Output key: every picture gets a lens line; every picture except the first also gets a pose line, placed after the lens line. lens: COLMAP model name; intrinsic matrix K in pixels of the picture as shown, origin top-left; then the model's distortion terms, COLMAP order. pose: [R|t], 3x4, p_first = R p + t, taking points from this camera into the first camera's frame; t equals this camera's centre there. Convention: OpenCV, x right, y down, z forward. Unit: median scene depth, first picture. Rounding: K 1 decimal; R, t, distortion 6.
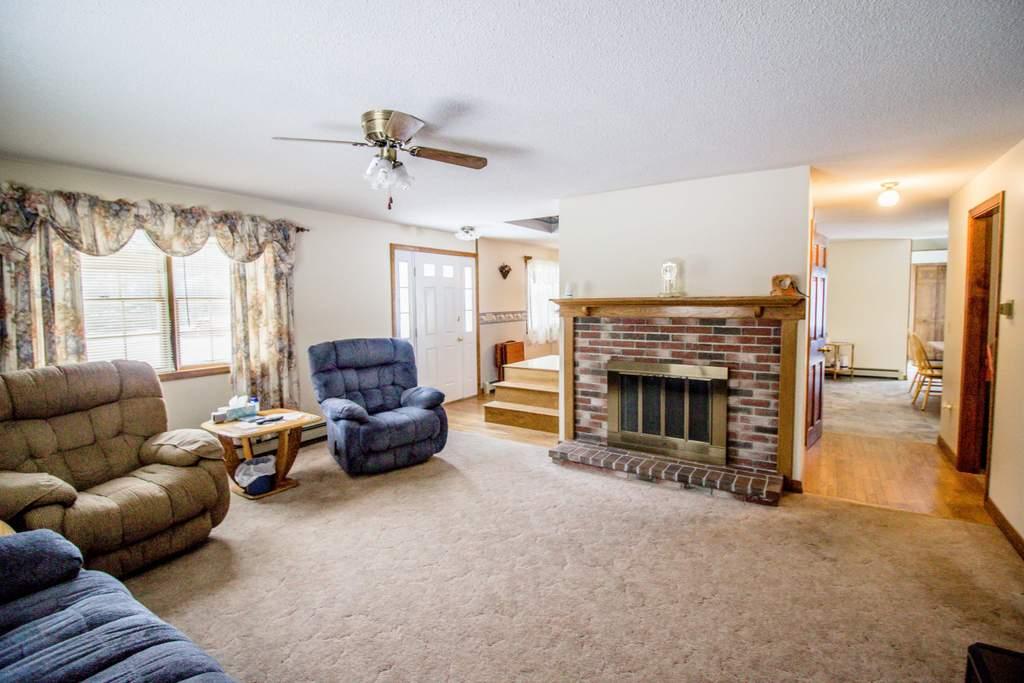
lens RADIAL K [[498.7, 0, 510.7], [0, 498.7, 328.6], [0, 0, 1]] dist [-0.024212, -0.000645]
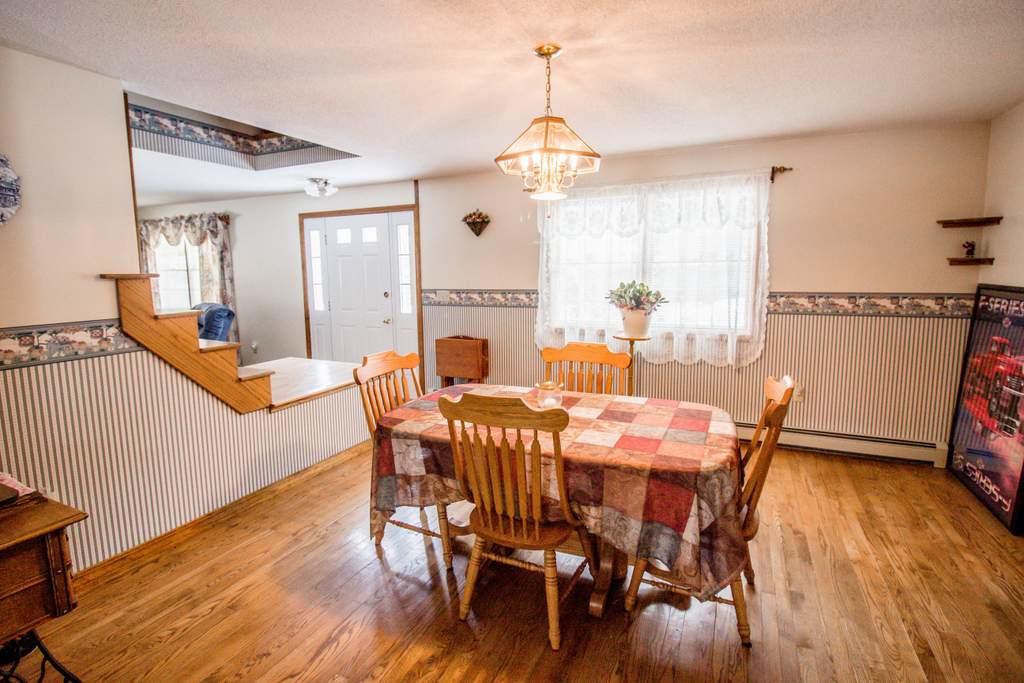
lens RADIAL K [[498.7, 0, 510.7], [0, 498.7, 328.6], [0, 0, 1]] dist [-0.024212, -0.000645]
pose [[0.125822, 0.126166, -0.983997, 0.653620], [-0.049210, 0.991453, 0.120830, -0.067099], [0.990832, 0.033220, 0.130955, 1.036240]]
